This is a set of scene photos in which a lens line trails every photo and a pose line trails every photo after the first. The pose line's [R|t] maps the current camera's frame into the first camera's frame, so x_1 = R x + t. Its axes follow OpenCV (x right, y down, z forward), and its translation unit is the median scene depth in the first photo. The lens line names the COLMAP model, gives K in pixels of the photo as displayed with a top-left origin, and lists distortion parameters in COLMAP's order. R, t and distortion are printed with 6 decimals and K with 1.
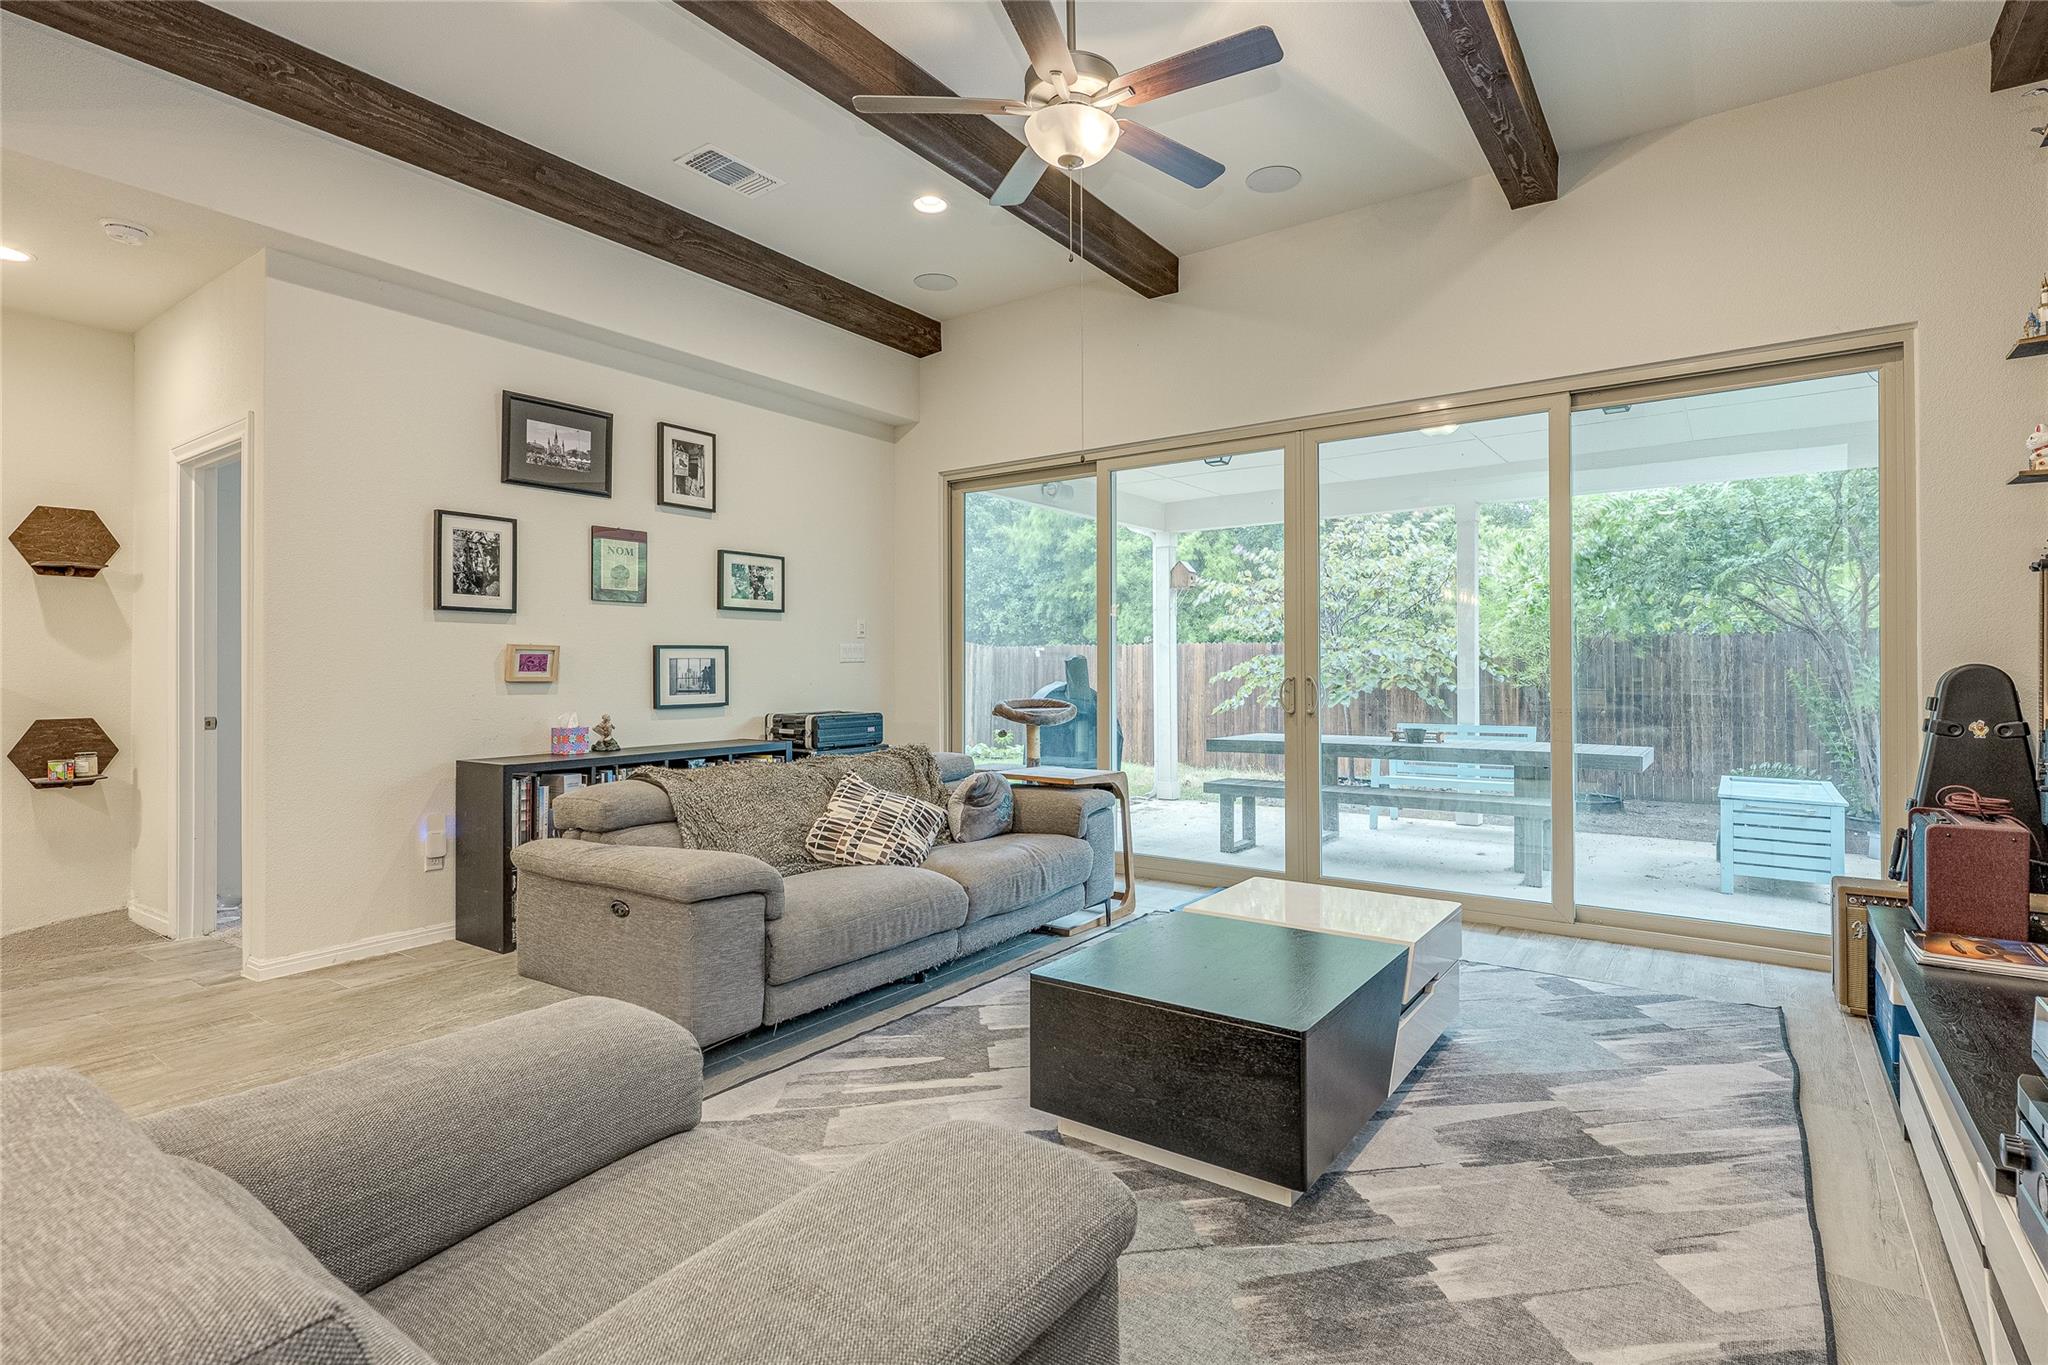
lens RADIAL K [[965.8, 0, 1070.8], [0, 965.8, 662.1], [0, 0, 1]] dist [0.000254, 0.000110]
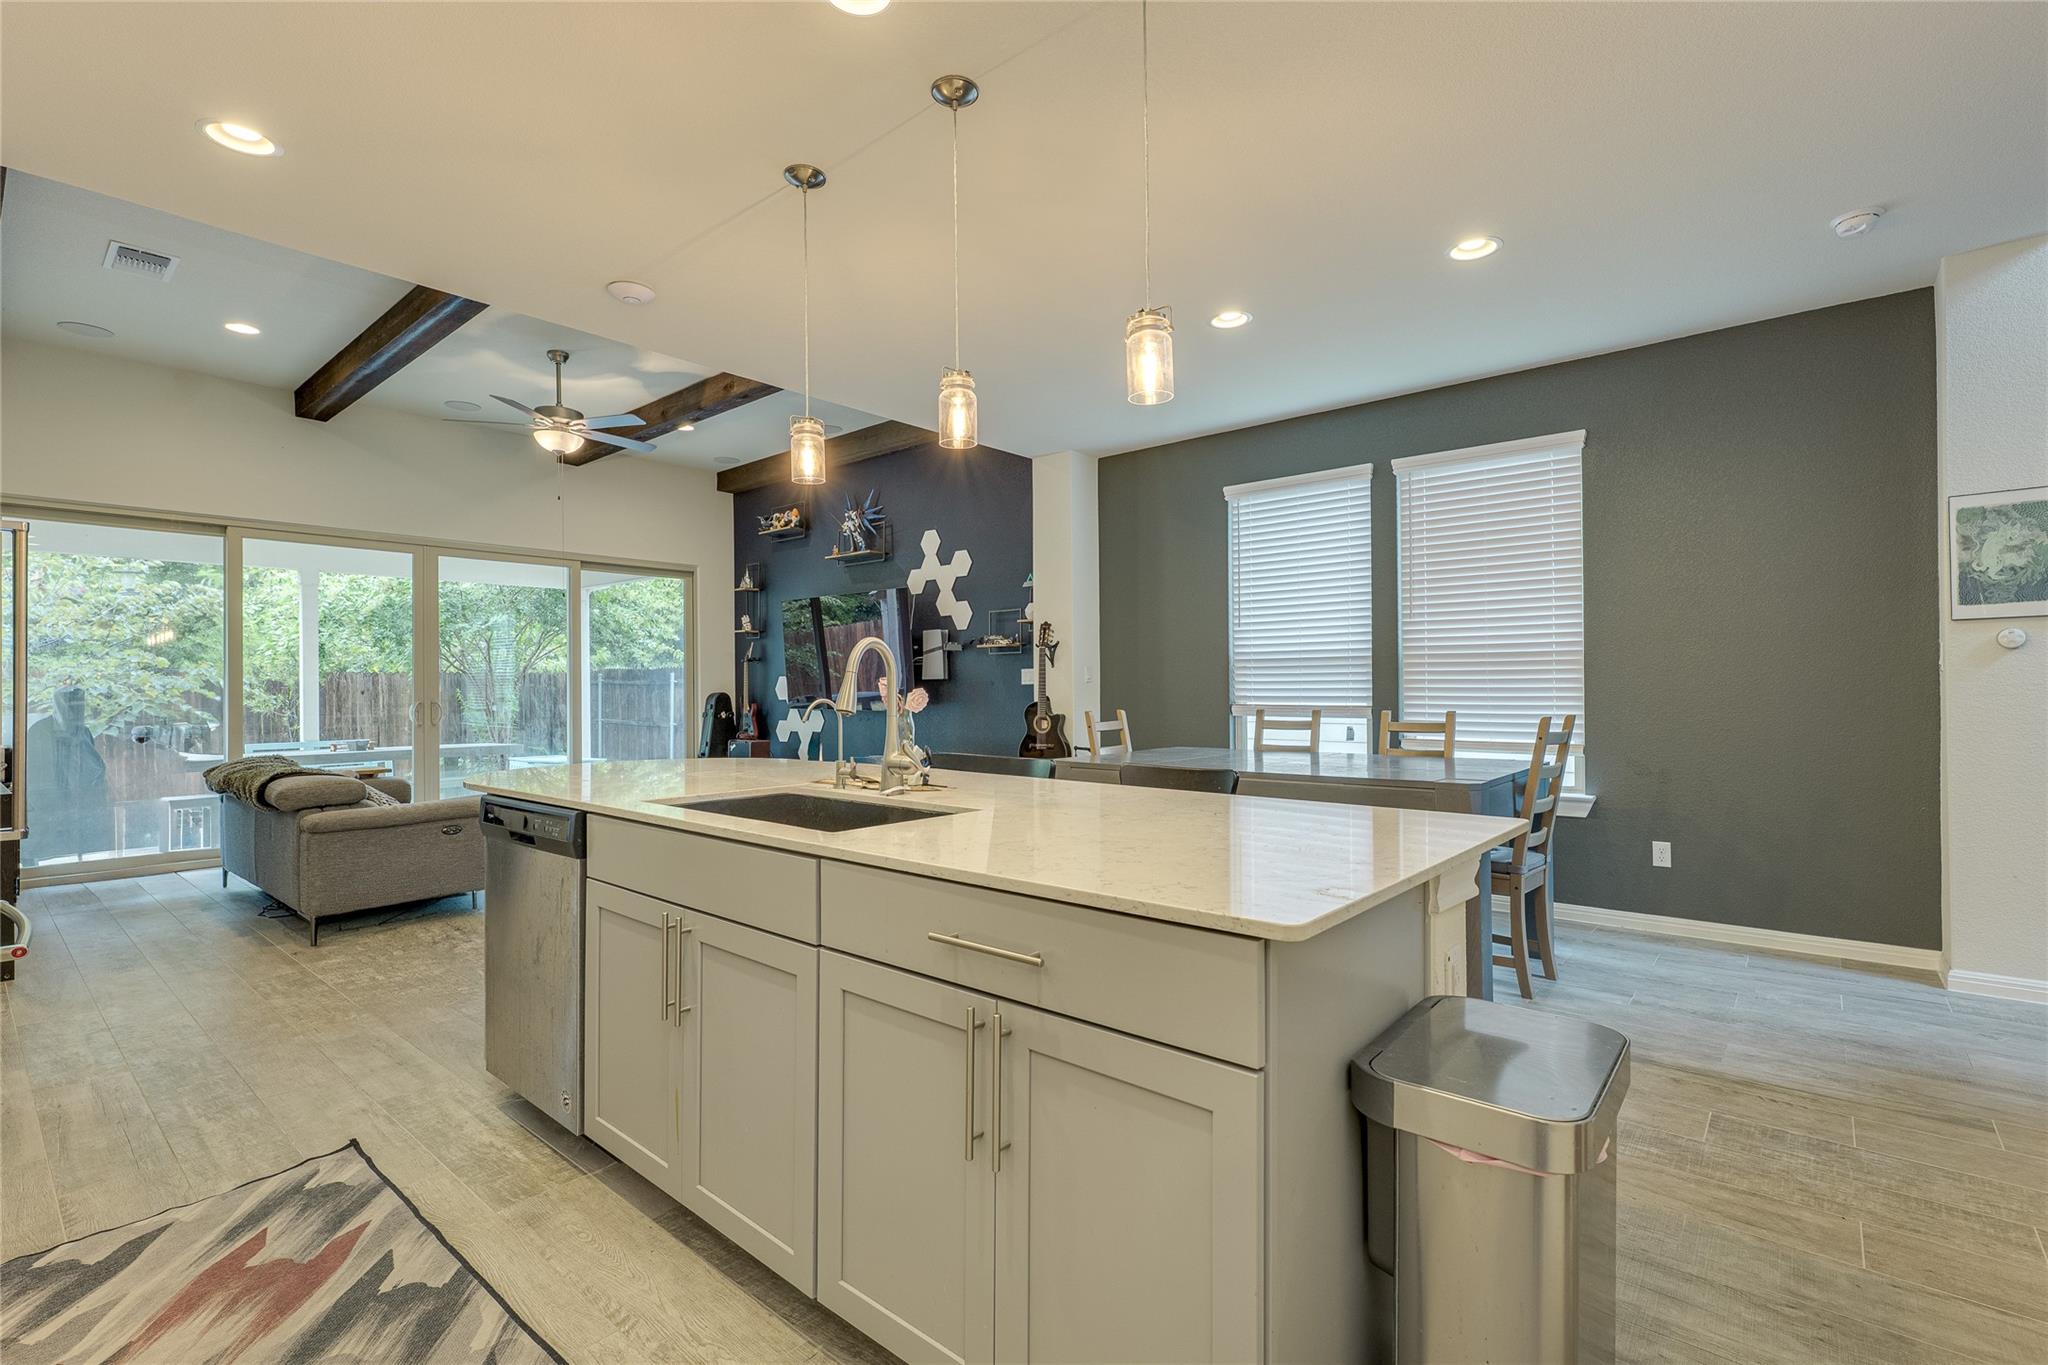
lens RADIAL K [[928.8, 0, 1018.2], [0, 928.8, 684.2], [0, 0, 1]] dist [-0.000166, 0.000012]
pose [[0.112625, 0.007614, 0.993608, -1.226812], [0.002808, 0.999964, -0.007981, 0.001959], [-0.993634, 0.003689, 0.112600, -0.137131]]
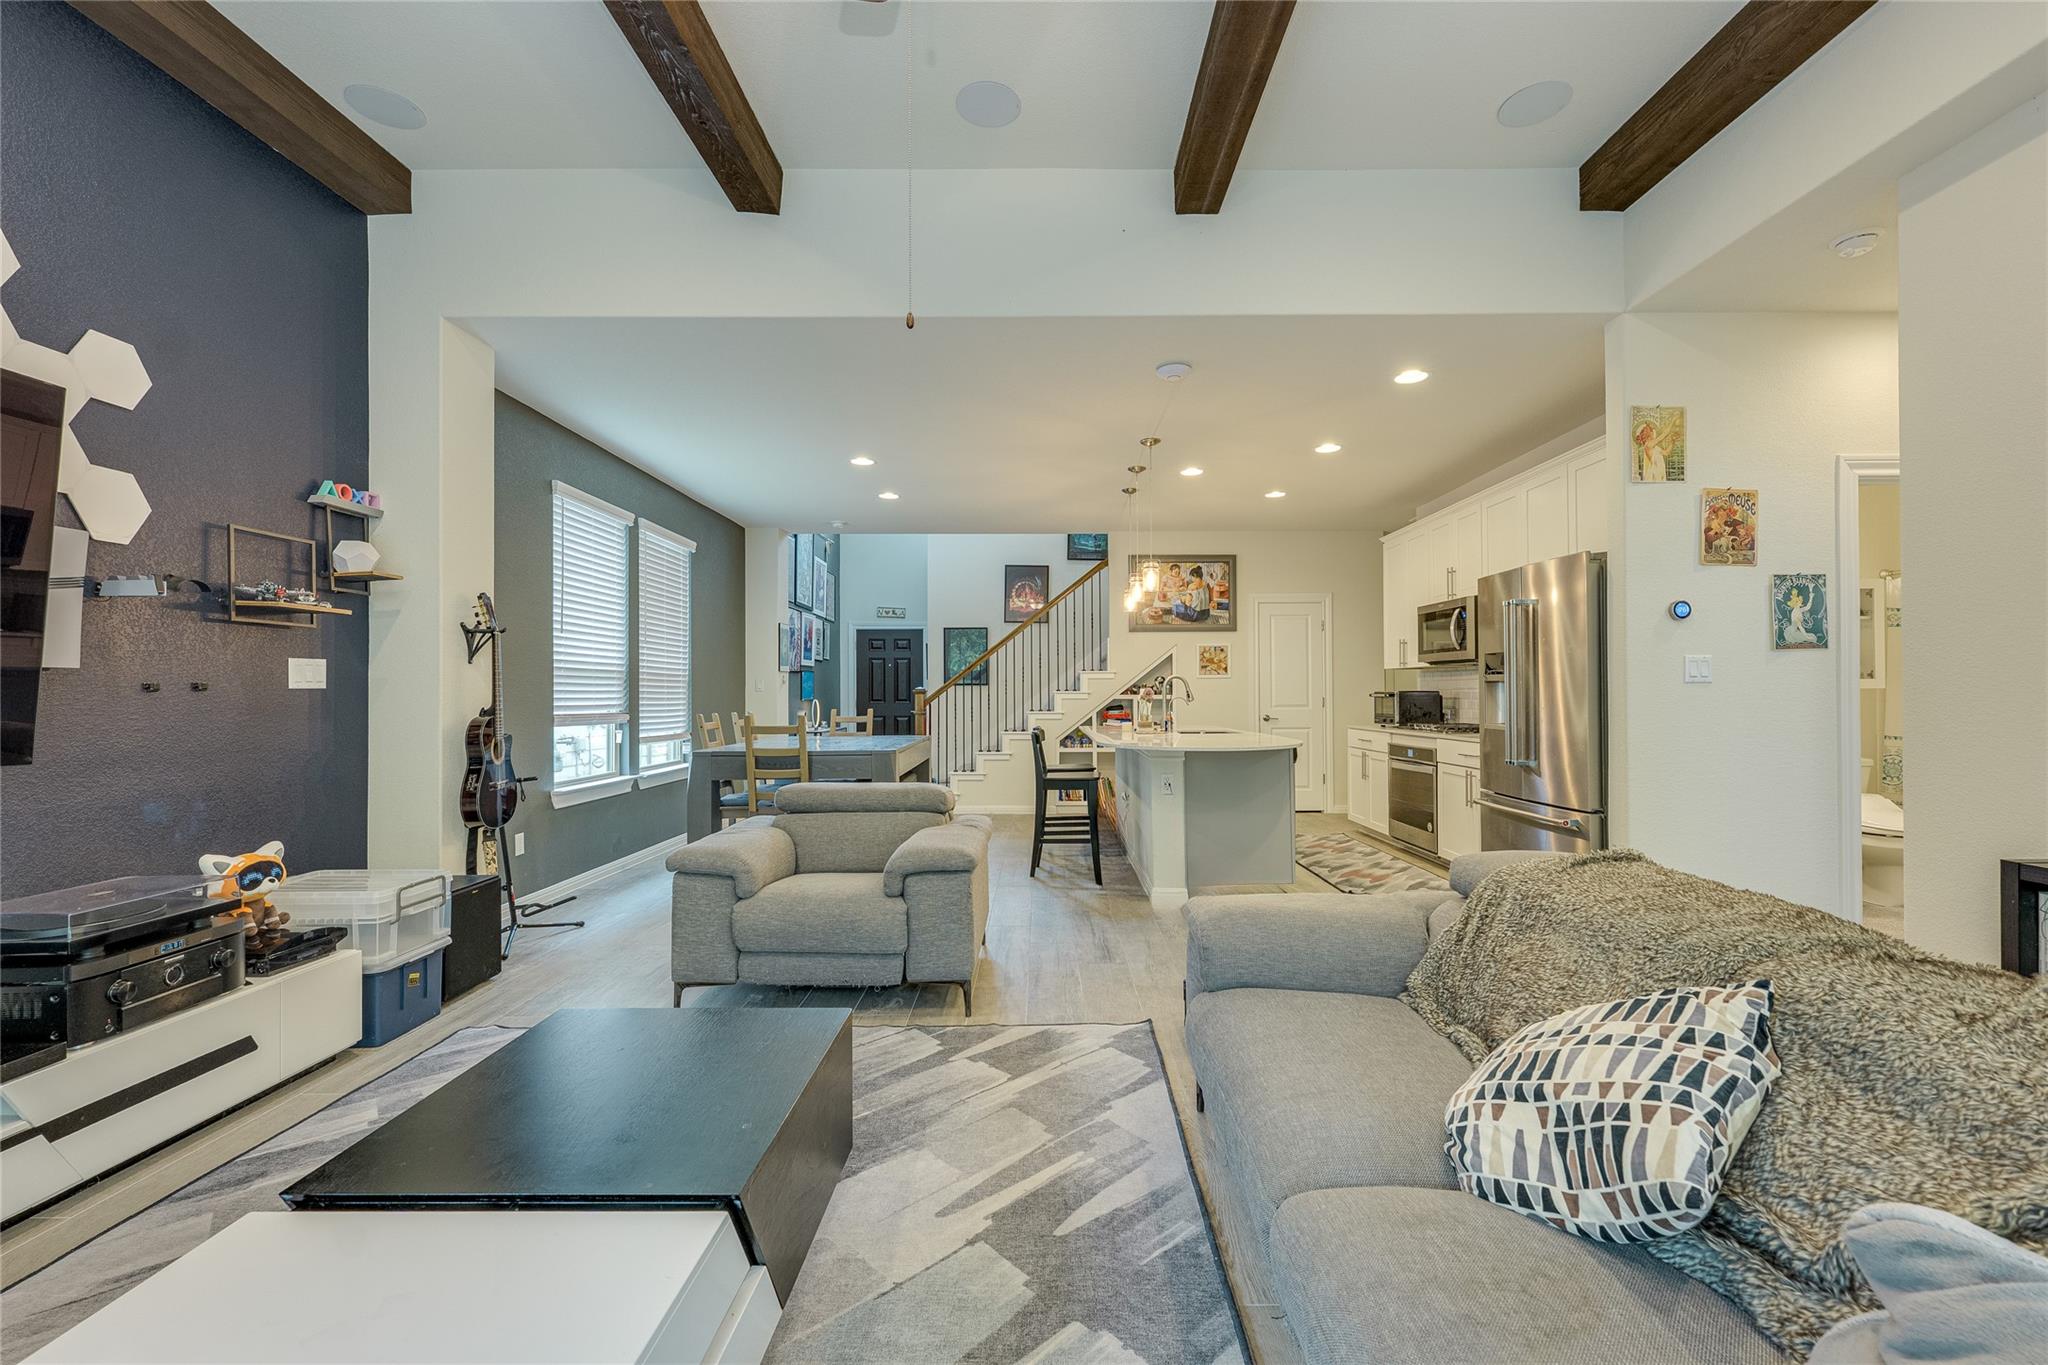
lens RADIAL K [[844.6, 0, 1042.0], [0, 844.6, 687.6], [0, 0, 1]] dist [0.000458, 0.000382]
pose [[-0.825597, 0.003968, -0.564247, 0.143363], [0.011414, 0.999888, -0.009670, 0.002705], [0.564145, -0.014424, -0.825550, 0.933651]]
